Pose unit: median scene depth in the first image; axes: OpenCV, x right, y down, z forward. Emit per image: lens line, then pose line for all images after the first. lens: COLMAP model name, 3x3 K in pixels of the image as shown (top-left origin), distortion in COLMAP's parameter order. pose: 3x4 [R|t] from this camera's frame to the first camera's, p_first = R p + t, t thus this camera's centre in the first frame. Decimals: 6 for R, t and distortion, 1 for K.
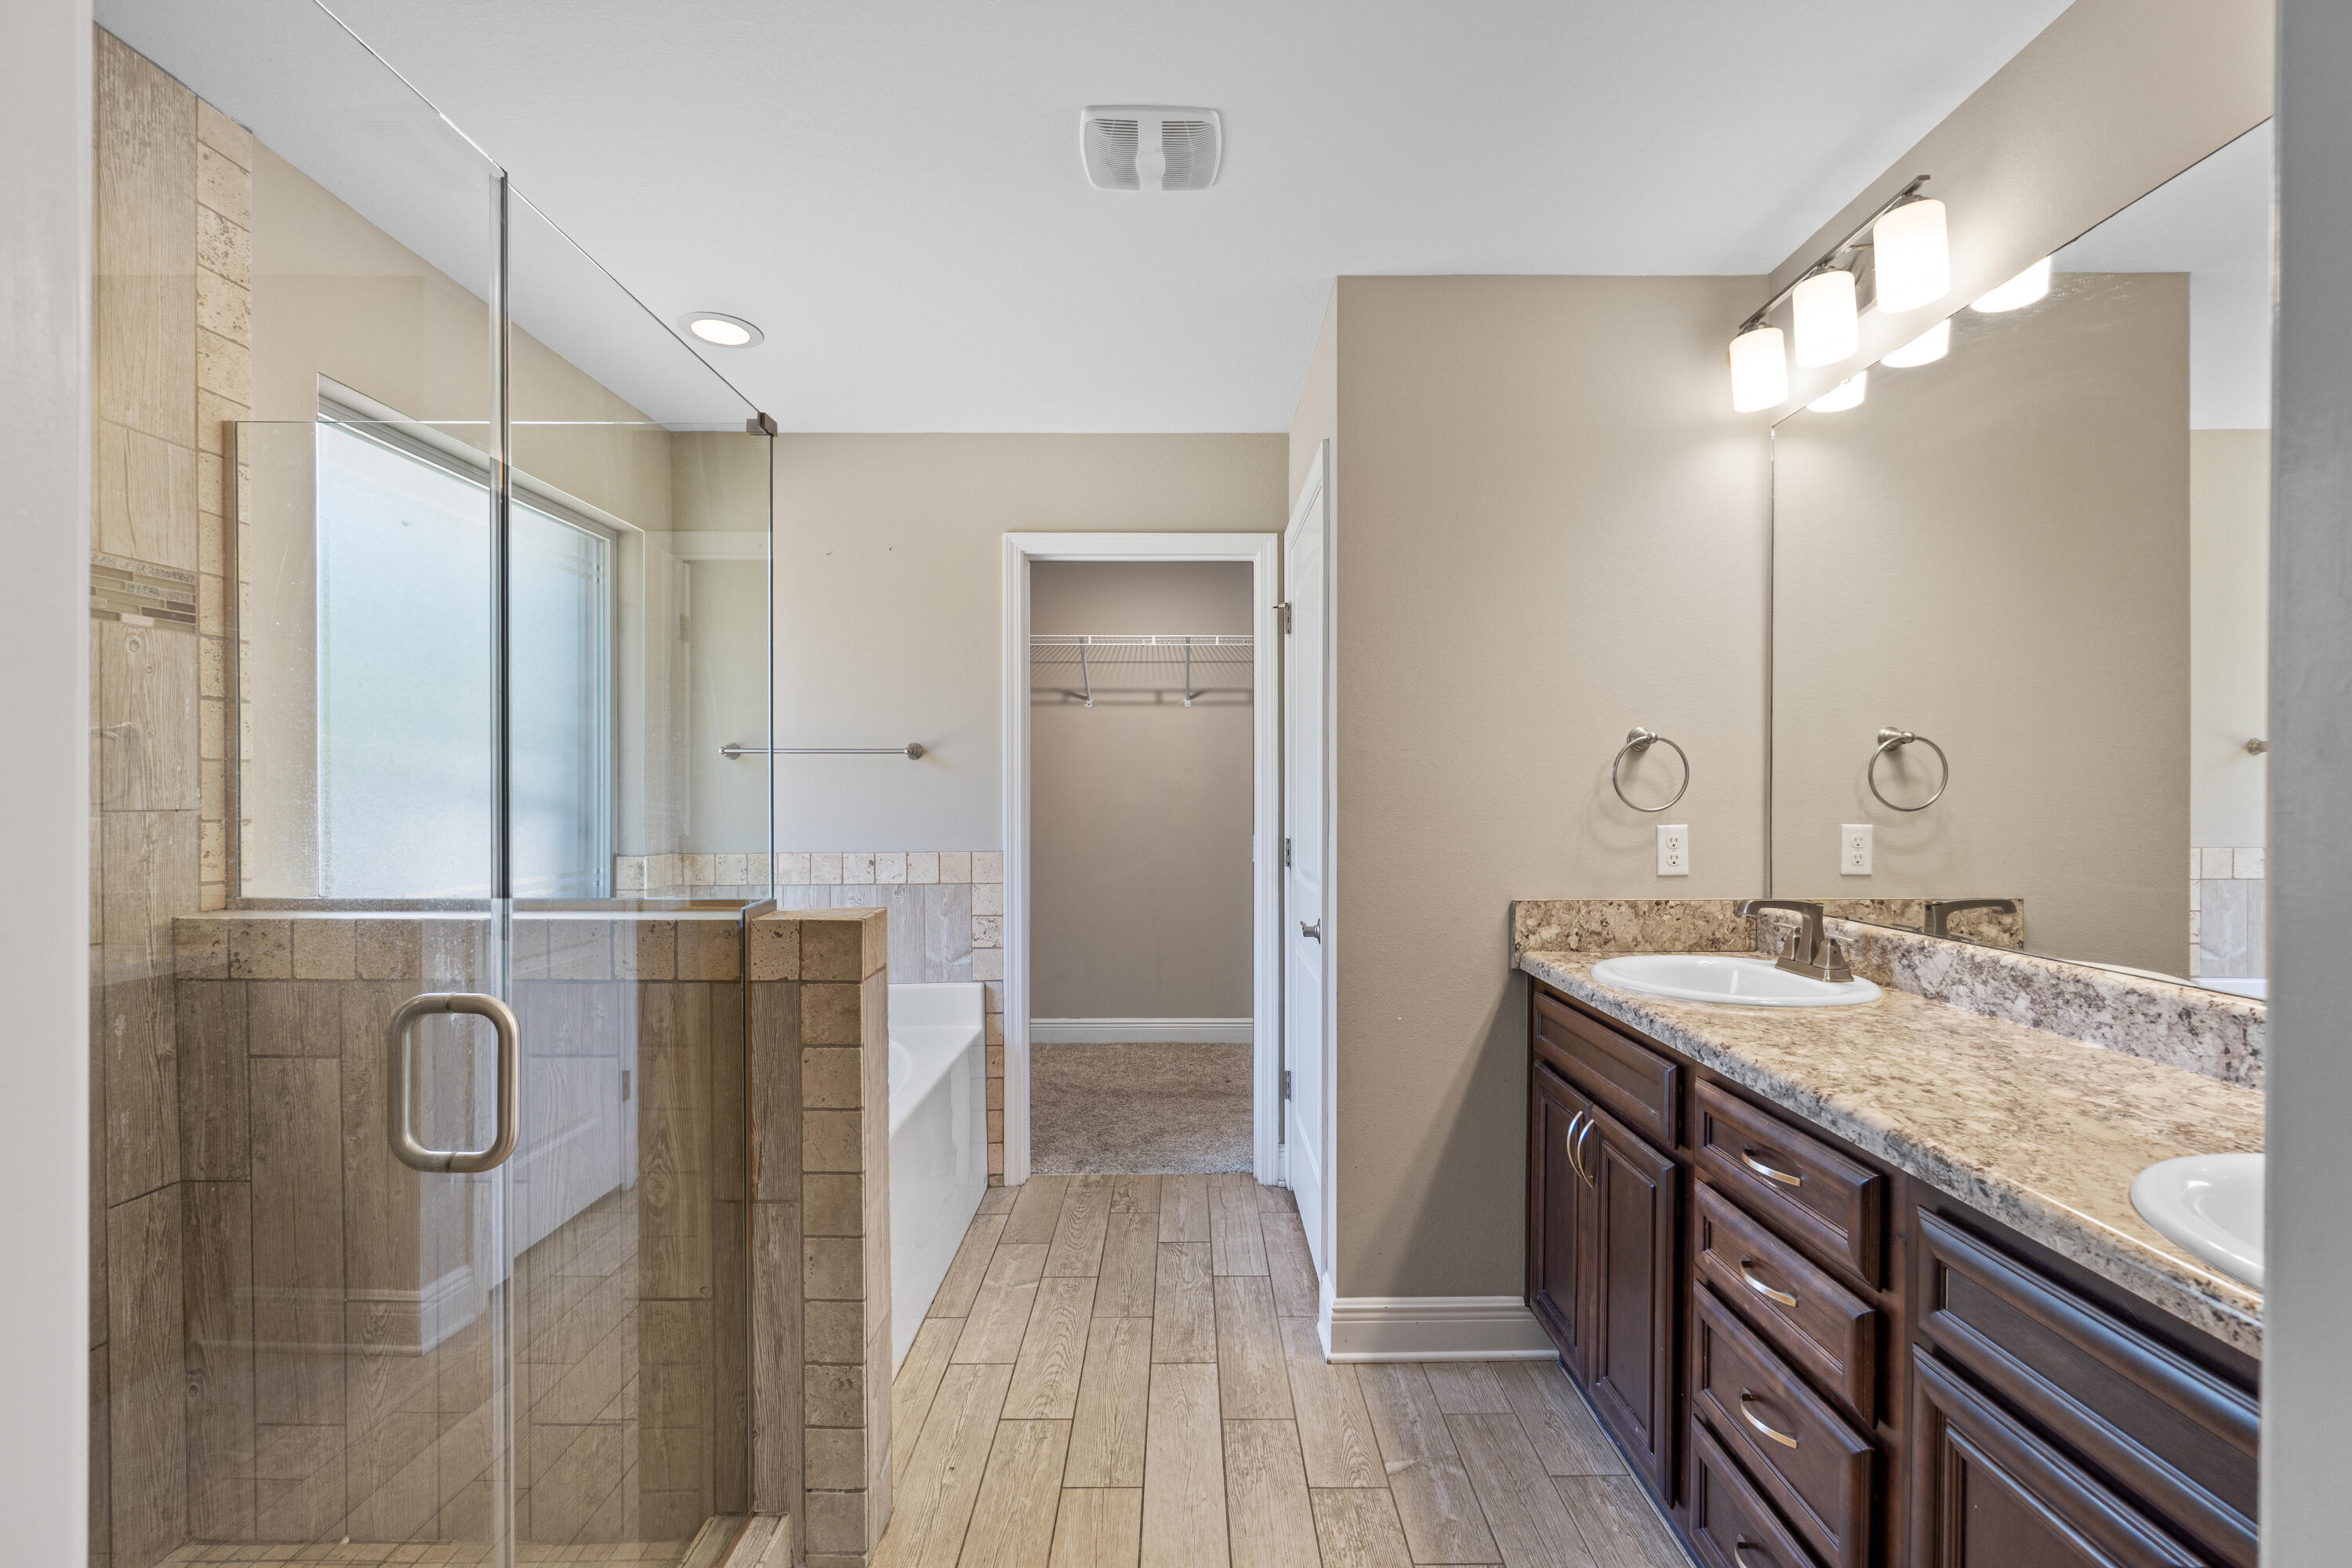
lens RADIAL K [[1013.1, 0, 1189.5], [0, 1013.1, 777.2], [0, 0, 1]] dist [-0.002408, -0.000055]
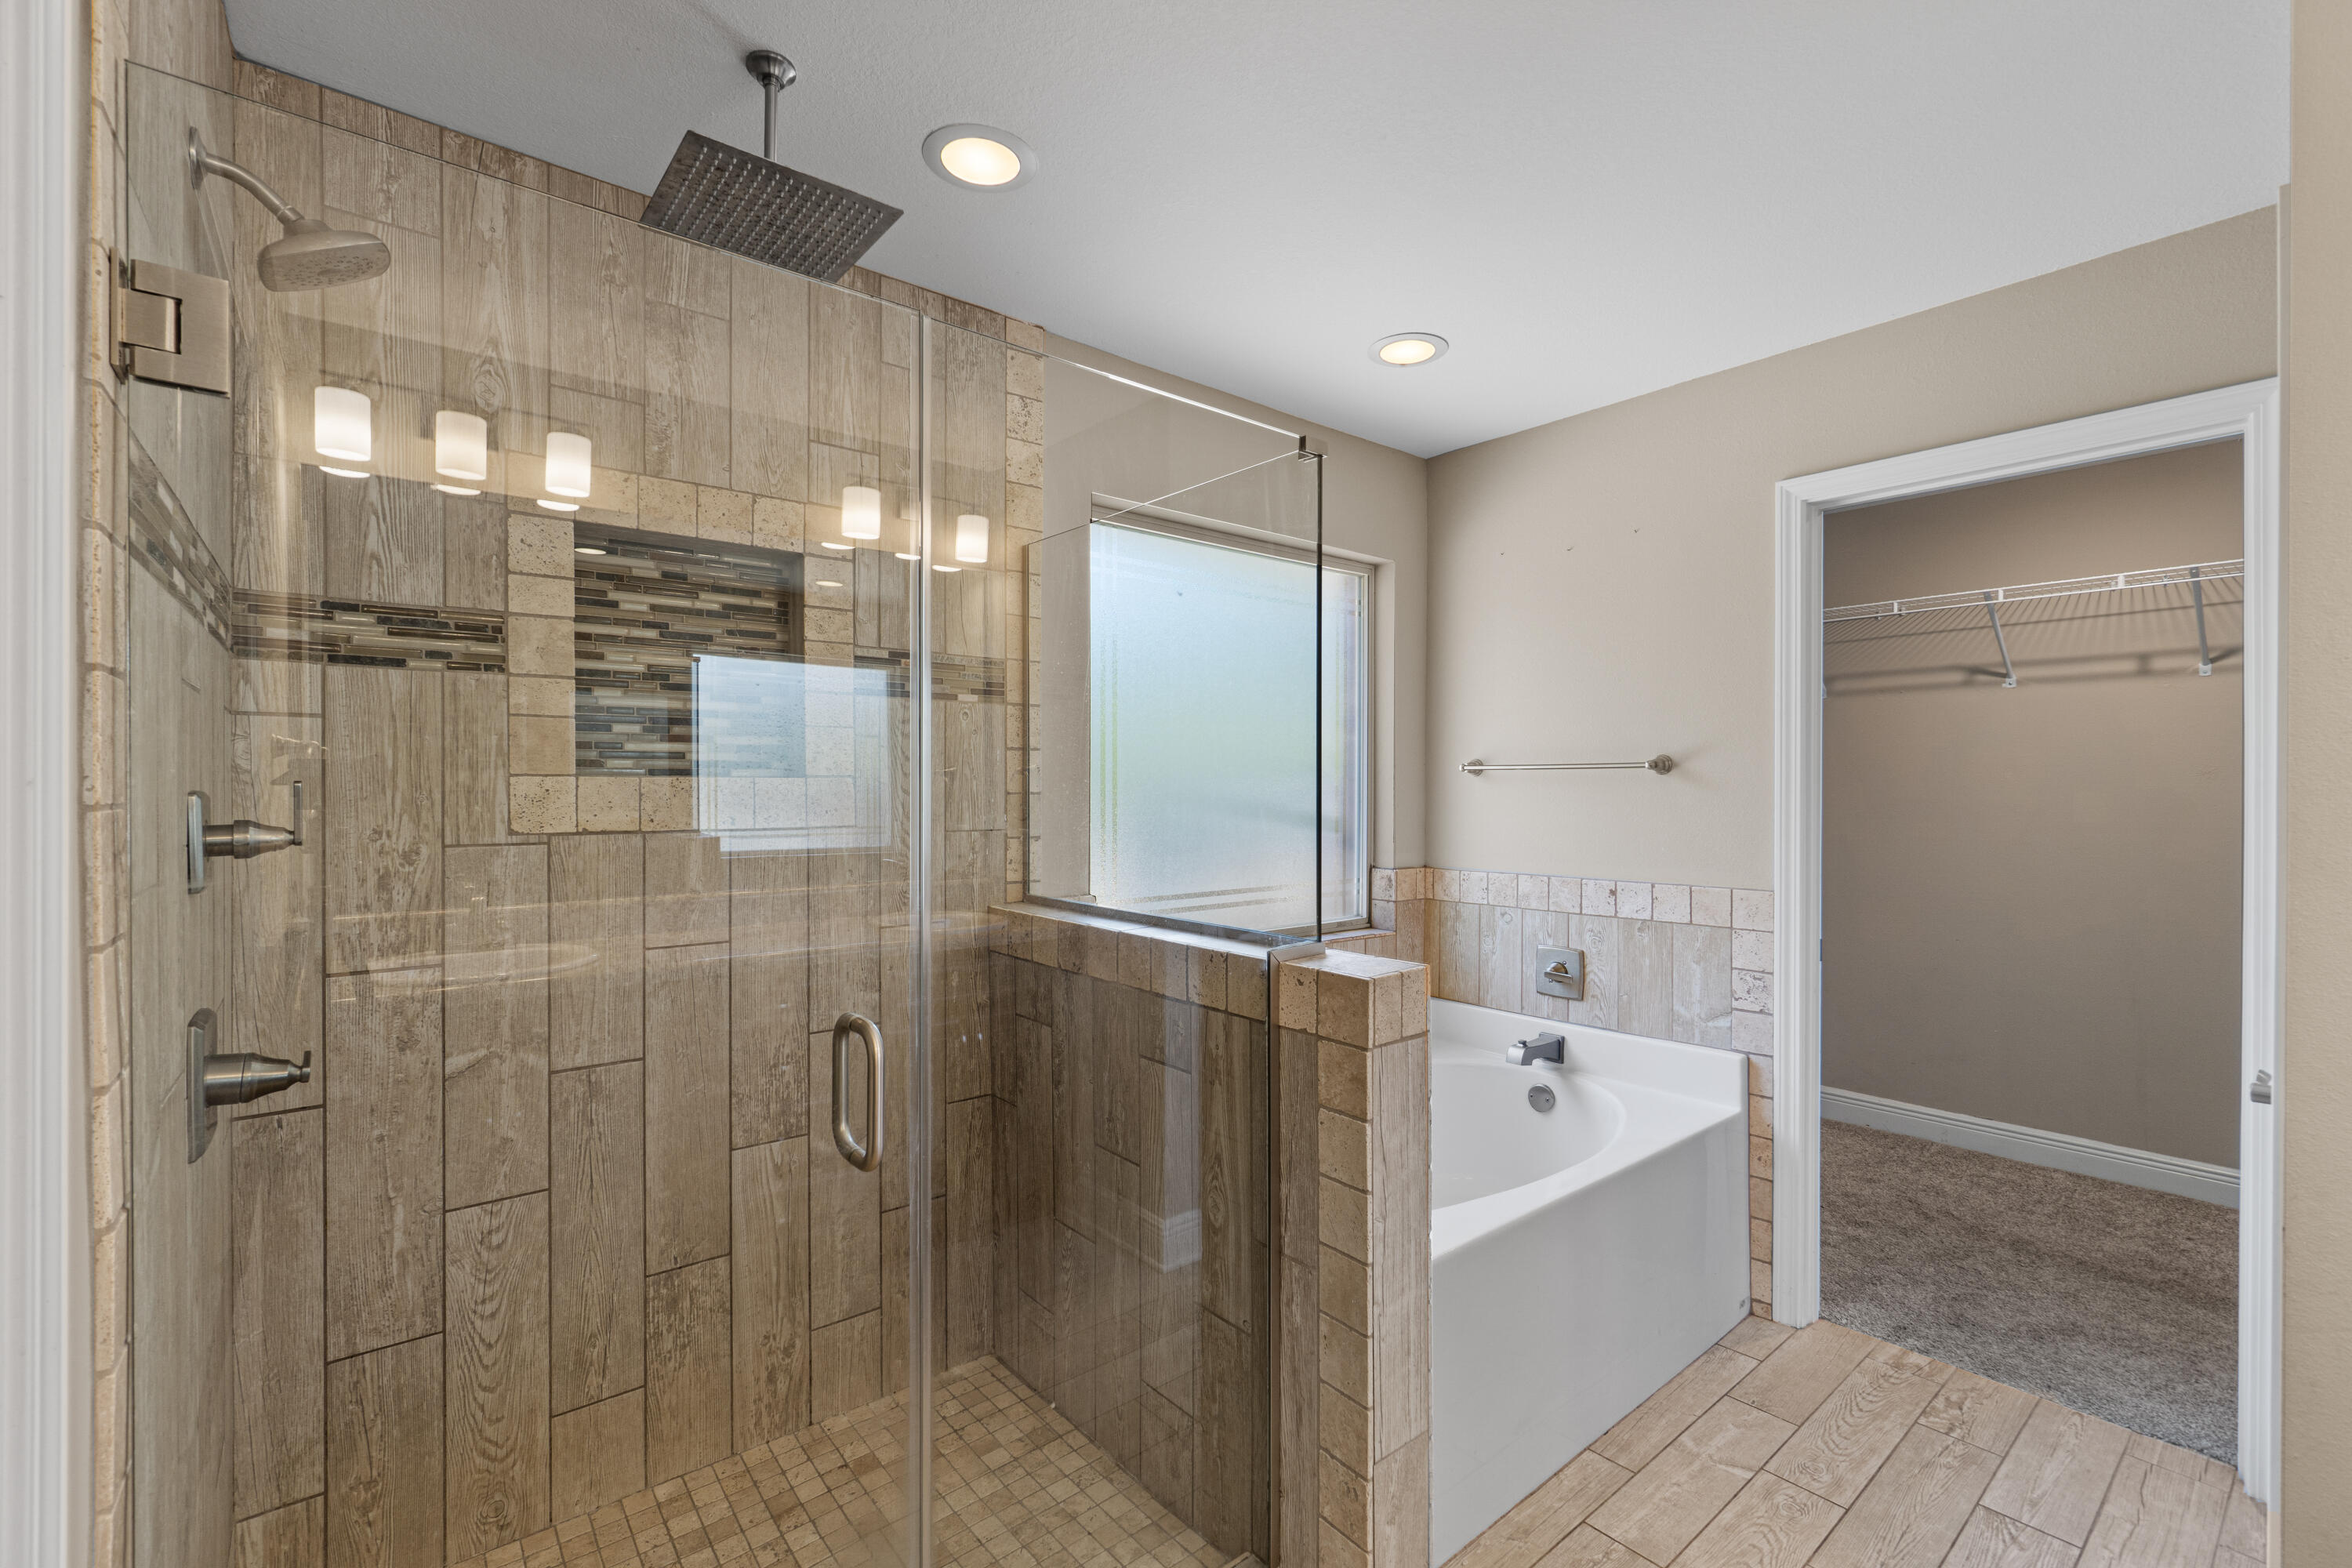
lens RADIAL K [[1013.1, 0, 1189.5], [0, 1013.1, 777.2], [0, 0, 1]] dist [-0.002408, -0.000055]
pose [[0.636939, -0.006440, -0.770887, 0.252090], [0.010246, 0.999948, 0.000112, -0.036899], [0.770846, -0.007970, 0.636972, 0.301980]]
